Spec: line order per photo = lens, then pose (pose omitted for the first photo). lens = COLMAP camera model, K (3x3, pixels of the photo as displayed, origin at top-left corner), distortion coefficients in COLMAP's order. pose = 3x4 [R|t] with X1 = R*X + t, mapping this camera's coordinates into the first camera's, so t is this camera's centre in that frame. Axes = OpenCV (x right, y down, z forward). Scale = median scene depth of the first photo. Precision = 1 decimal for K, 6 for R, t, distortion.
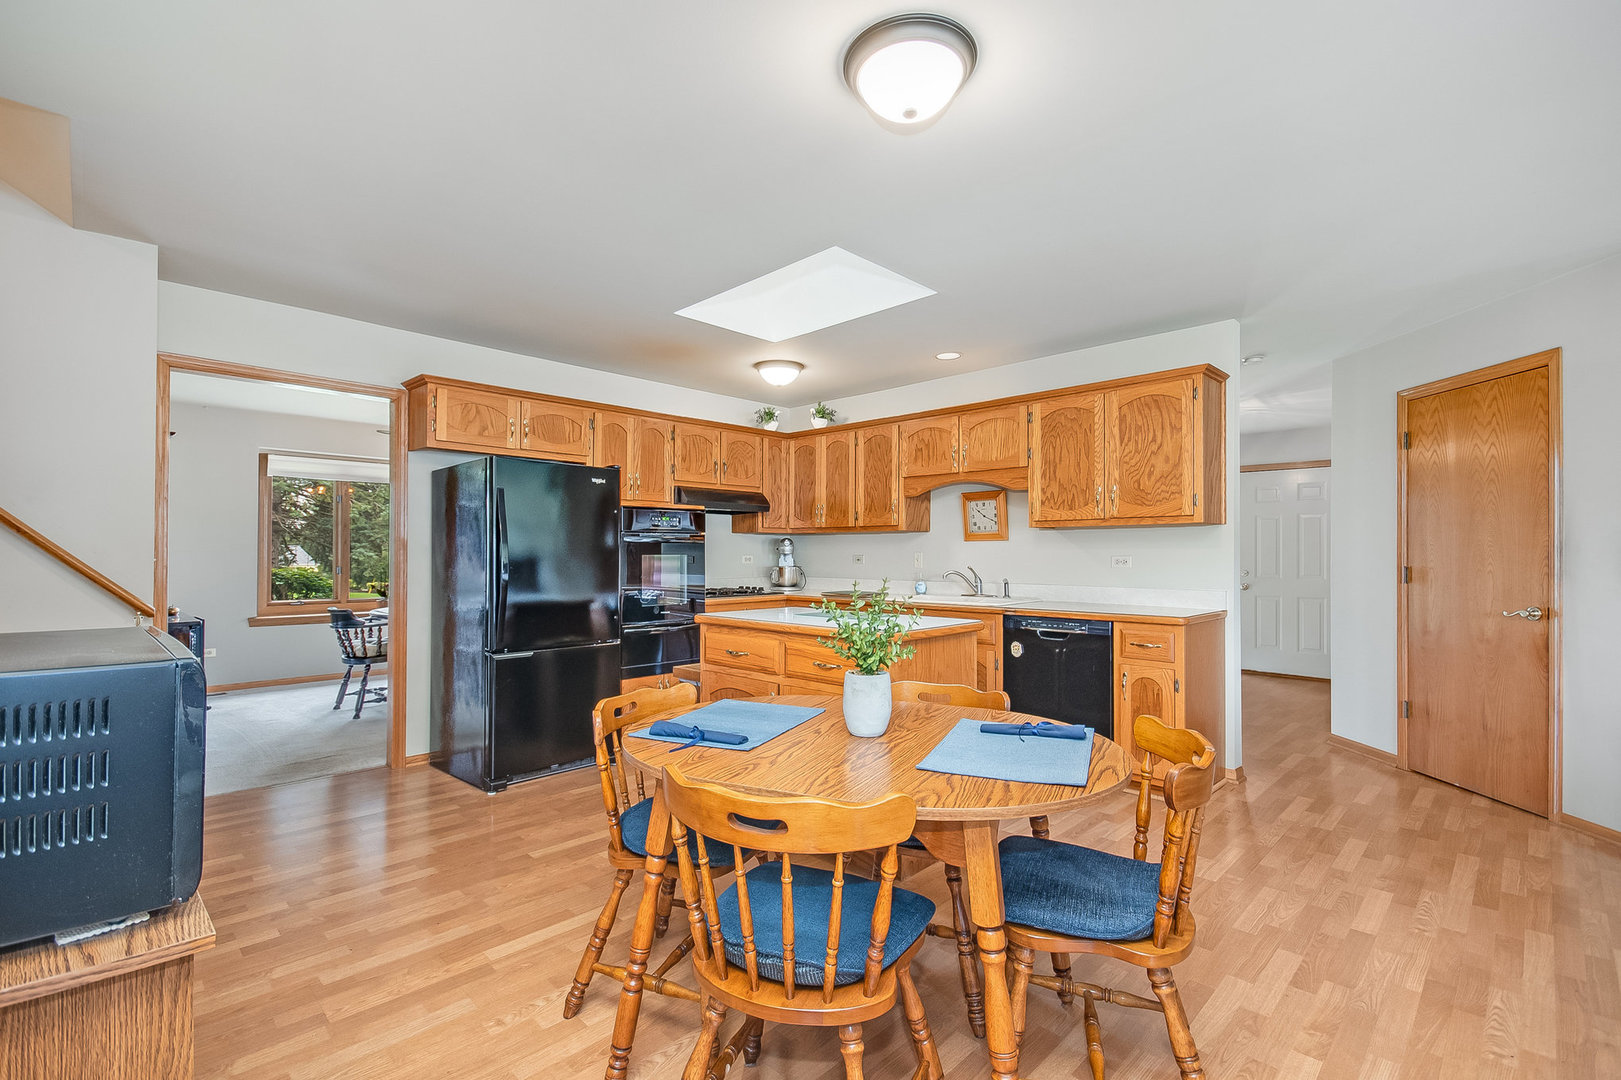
lens RADIAL K [[723.2, 0, 817.4], [0, 723.2, 551.0], [0, 0, 1]] dist [0.000502, 0.000030]
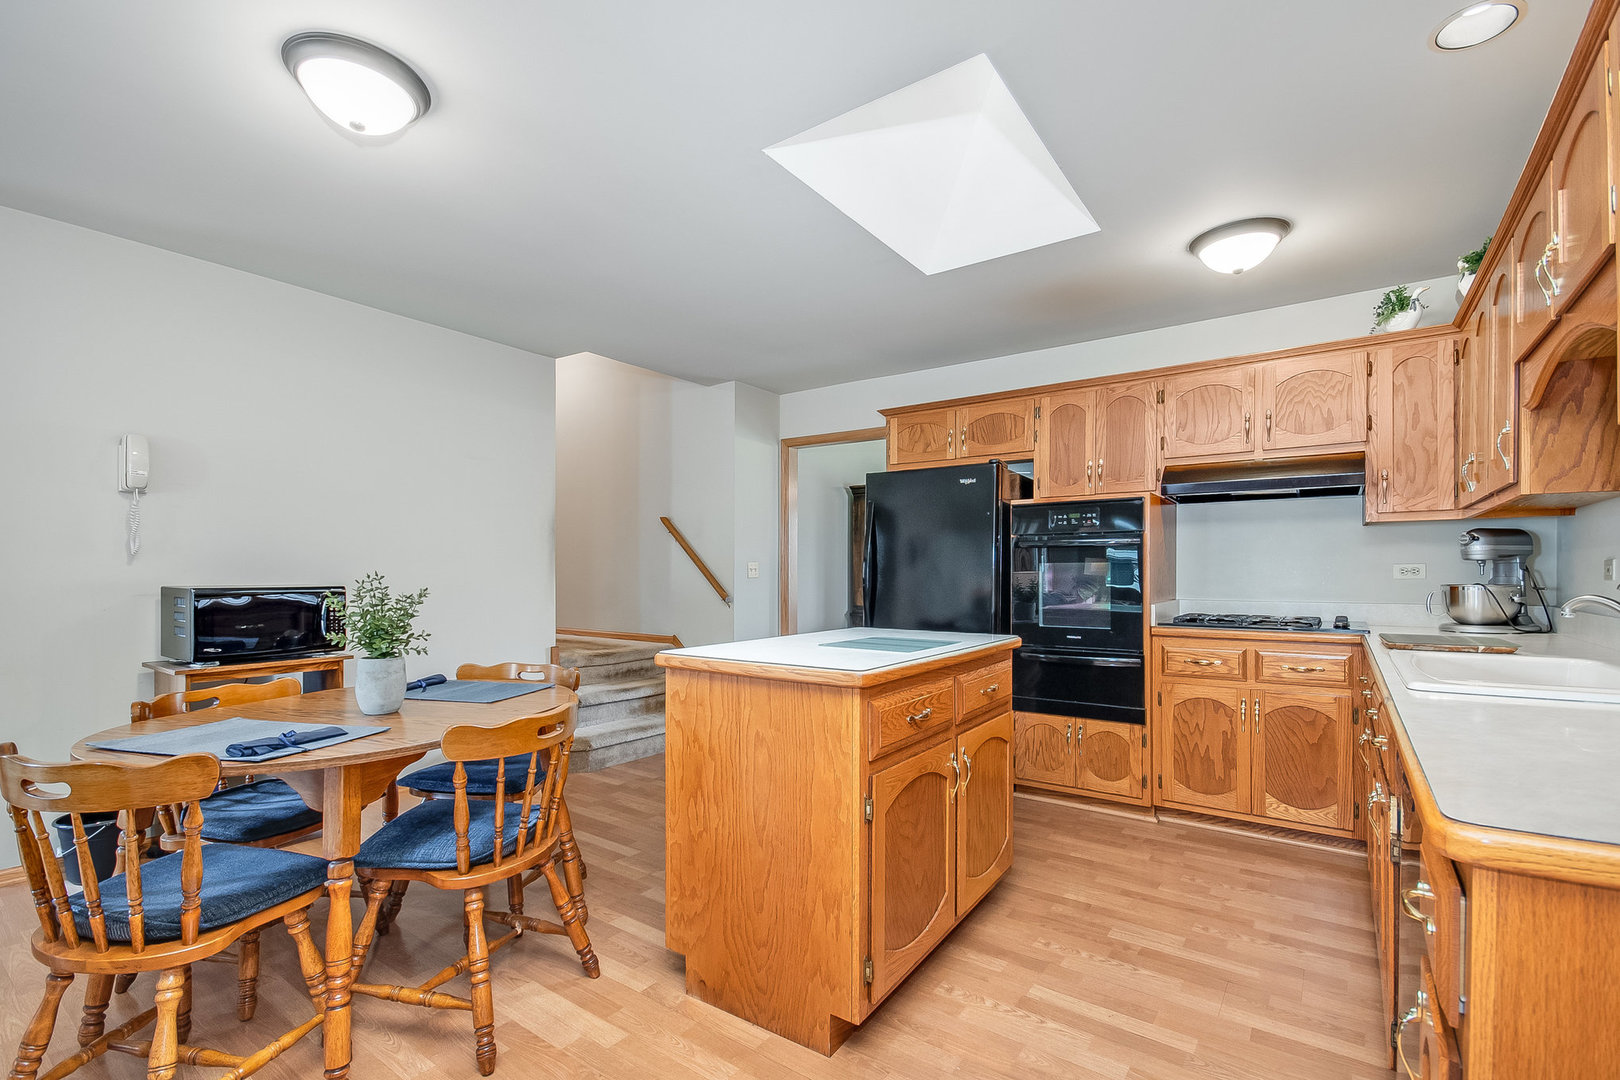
lens RADIAL K [[718.4, 0, 811.0], [0, 718.4, 567.1], [0, 0, 1]] dist [0.016030, -0.000041]
pose [[0.157510, -0.004351, -0.987508, 0.535096], [0.003607, 0.999986, -0.003831, 0.013223], [0.987511, -0.002959, 0.157524, 0.636470]]
